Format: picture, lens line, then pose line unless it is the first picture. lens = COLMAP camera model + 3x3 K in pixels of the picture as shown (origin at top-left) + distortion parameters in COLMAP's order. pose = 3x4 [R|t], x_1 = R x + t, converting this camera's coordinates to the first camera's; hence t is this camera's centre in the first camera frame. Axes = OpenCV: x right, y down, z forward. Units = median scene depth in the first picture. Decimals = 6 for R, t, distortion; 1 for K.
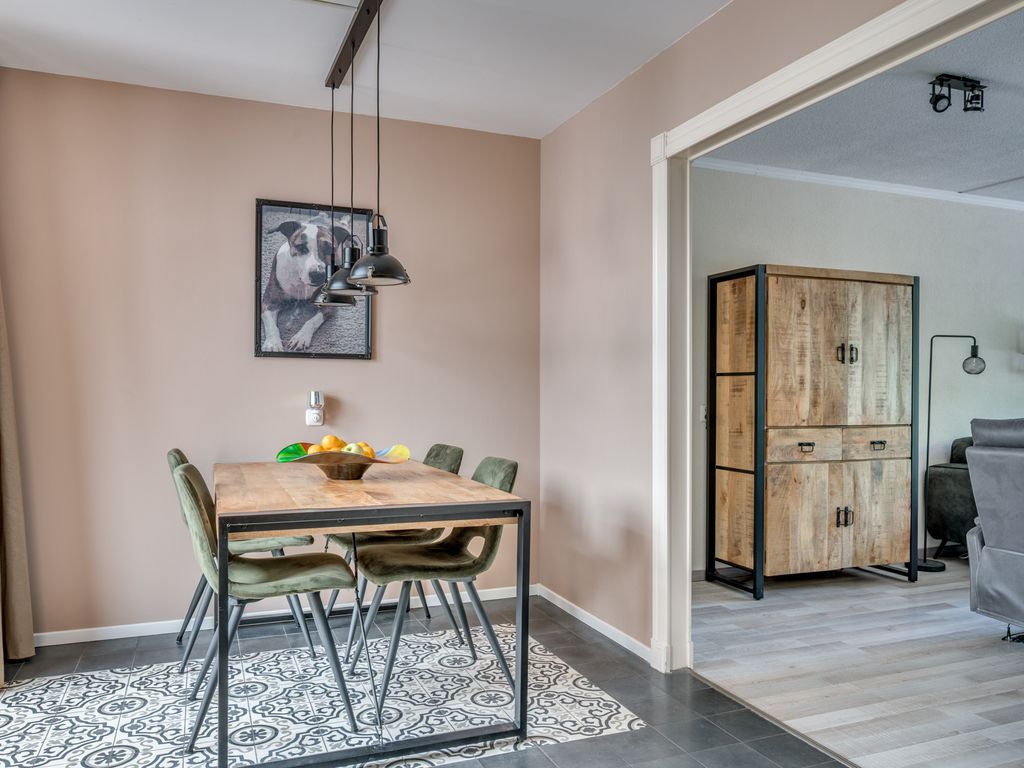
lens RADIAL K [[793.7, 0, 510.4], [0, 793.7, 385.3], [0, 0, 1]] dist [-0.001394, -0.006724]
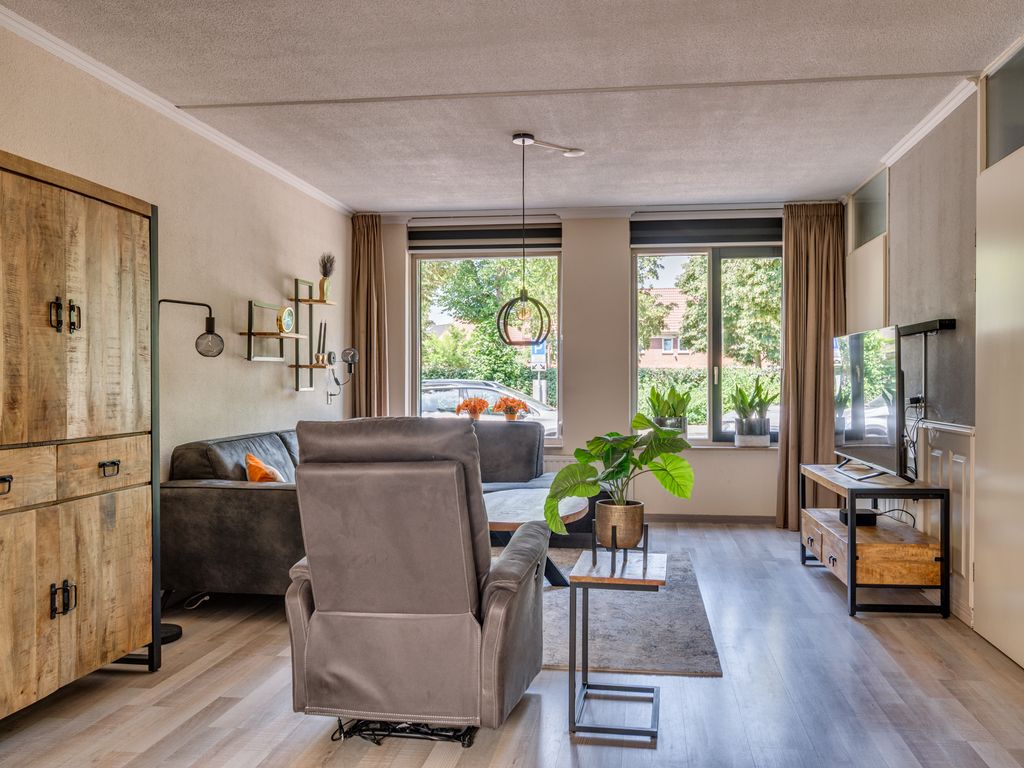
lens RADIAL K [[851.5, 0, 512.9], [0, 851.5, 391.0], [0, 0, 1]] dist [-0.001645, -0.006183]
pose [[0.502479, -0.013889, 0.864478, 0.052706], [-0.002592, 0.999842, 0.017570, 0.003476], [-0.864585, -0.011069, 0.502364, 0.405907]]
